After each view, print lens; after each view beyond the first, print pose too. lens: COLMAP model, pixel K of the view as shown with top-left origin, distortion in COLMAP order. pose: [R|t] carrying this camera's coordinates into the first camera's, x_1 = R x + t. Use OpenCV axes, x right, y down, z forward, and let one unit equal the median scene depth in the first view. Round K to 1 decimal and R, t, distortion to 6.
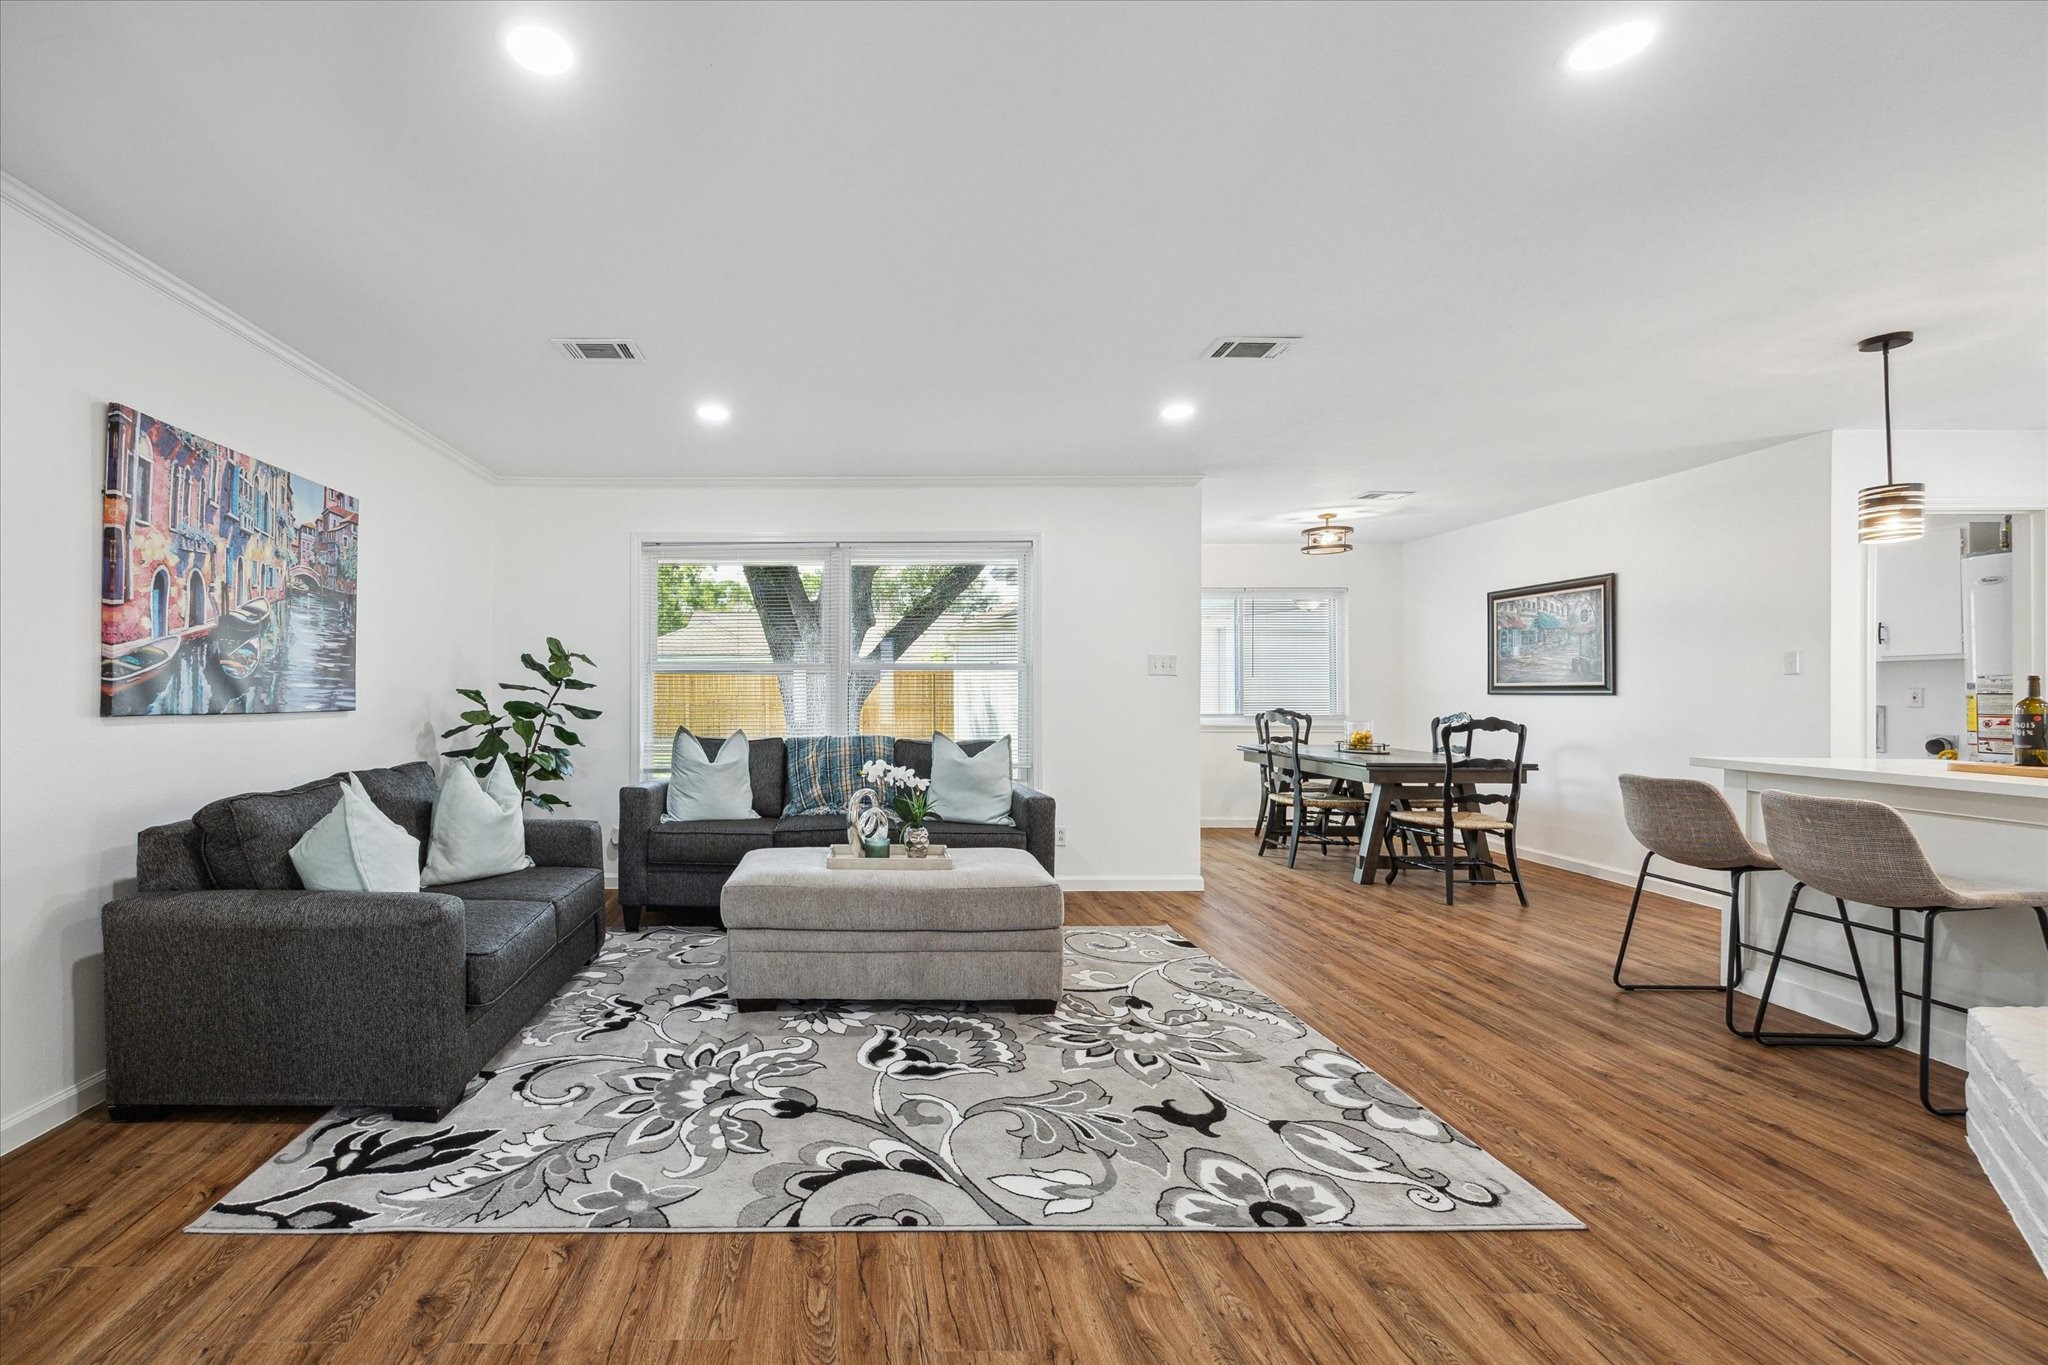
lens RADIAL K [[947.9, 0, 1022.2], [0, 947.9, 693.6], [0, 0, 1]] dist [-0.005876, -0.000159]
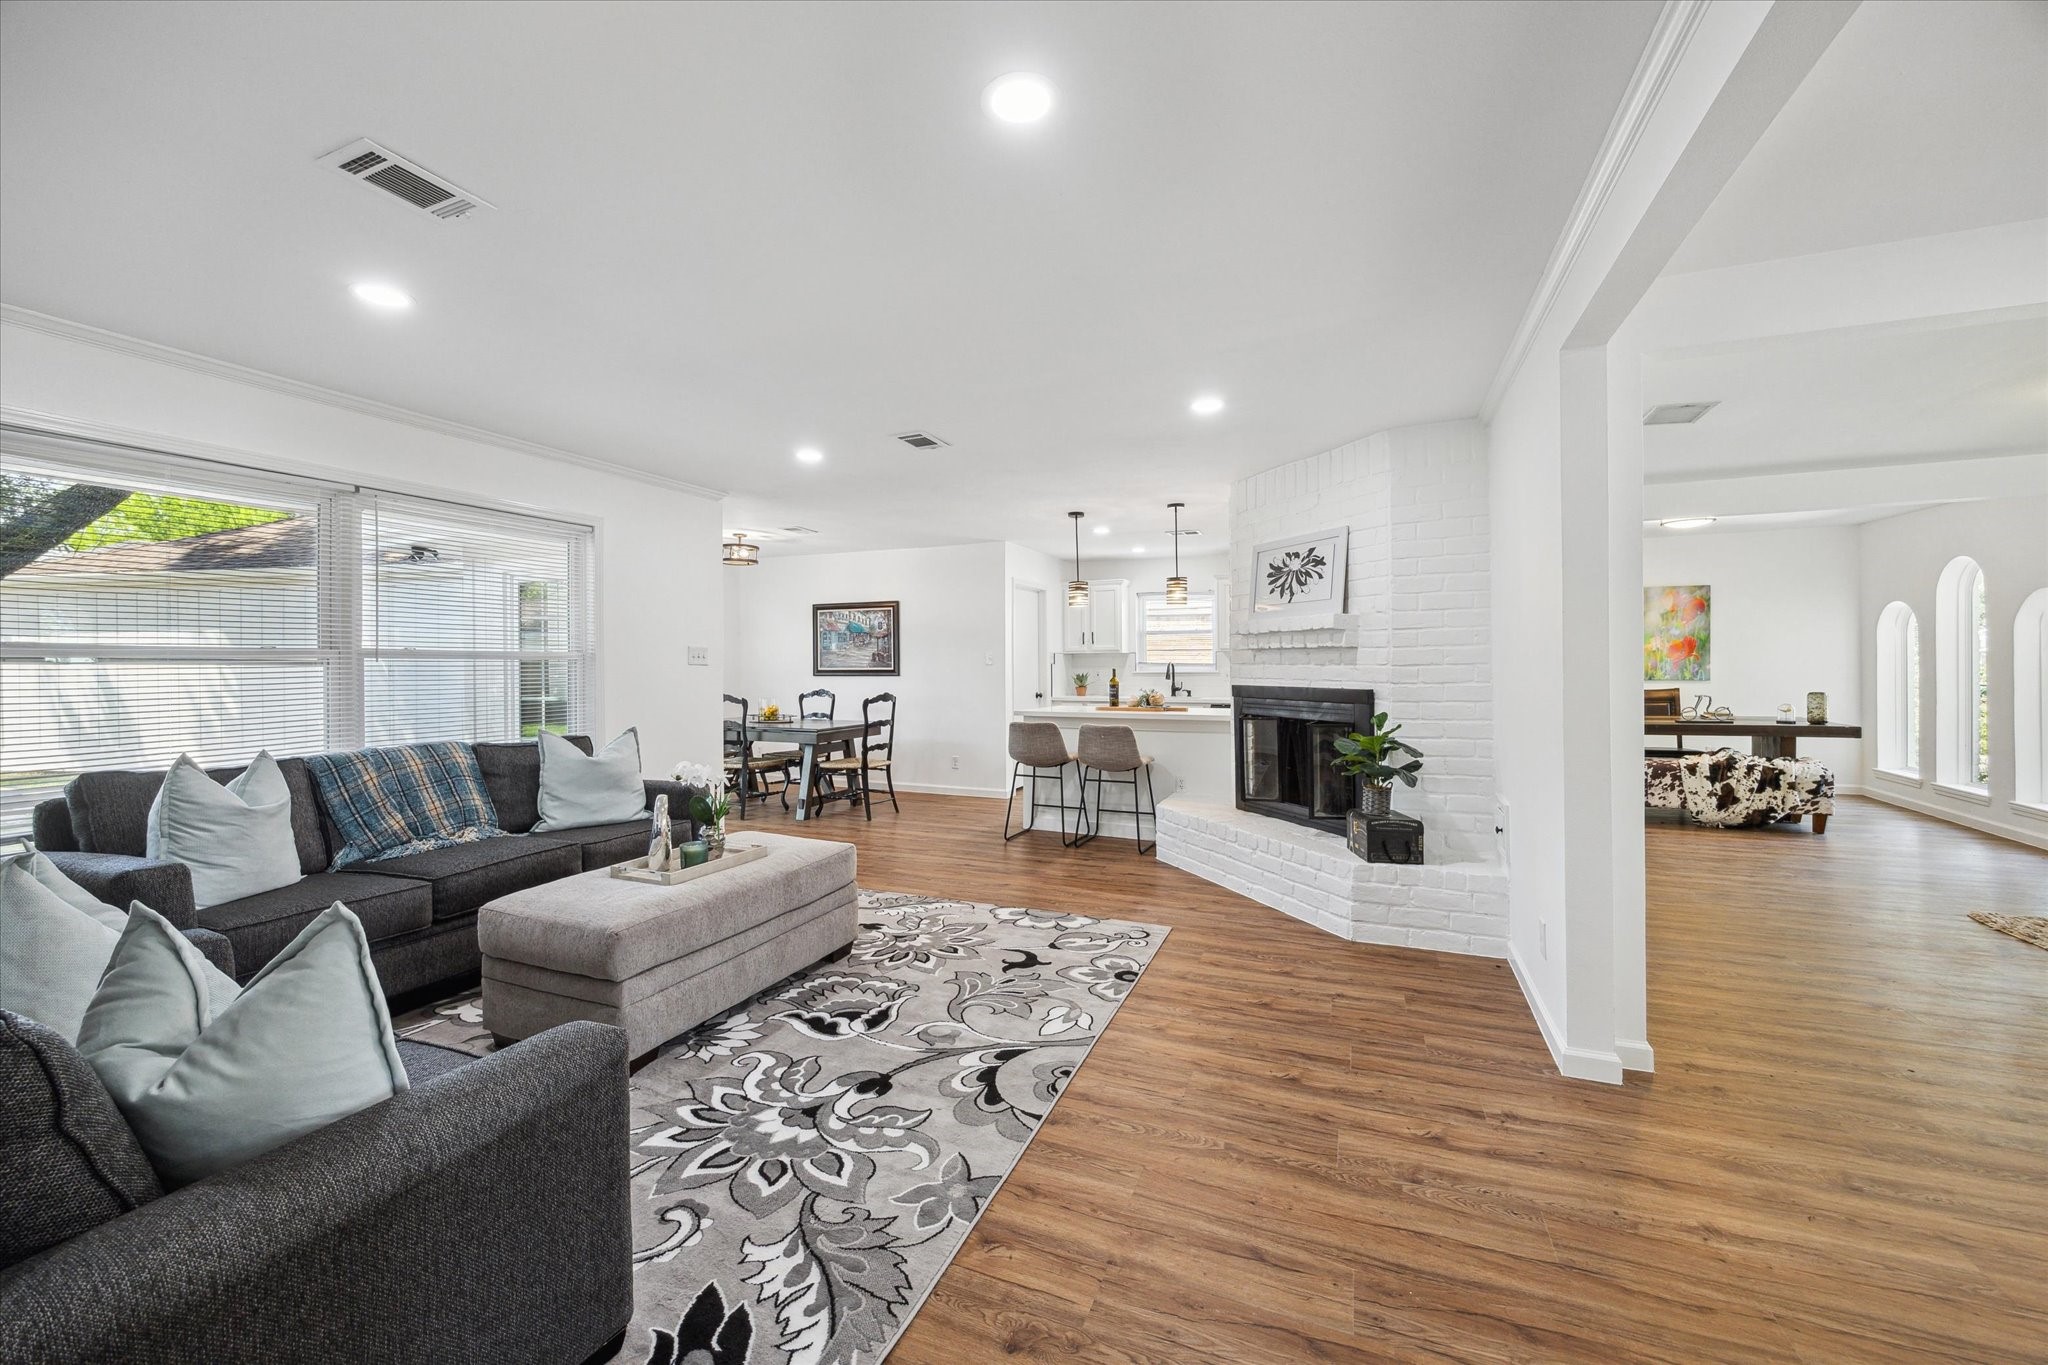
lens RADIAL K [[800.5, 0, 1027.7], [0, 800.5, 663.9], [0, 0, 1]] dist [-0.003007, -0.000007]
pose [[0.377951, -0.002005, 0.925824, -0.918540], [0.000274, 0.999998, 0.002053, -0.035679], [-0.925826, -0.000523, 0.377951, 0.452358]]
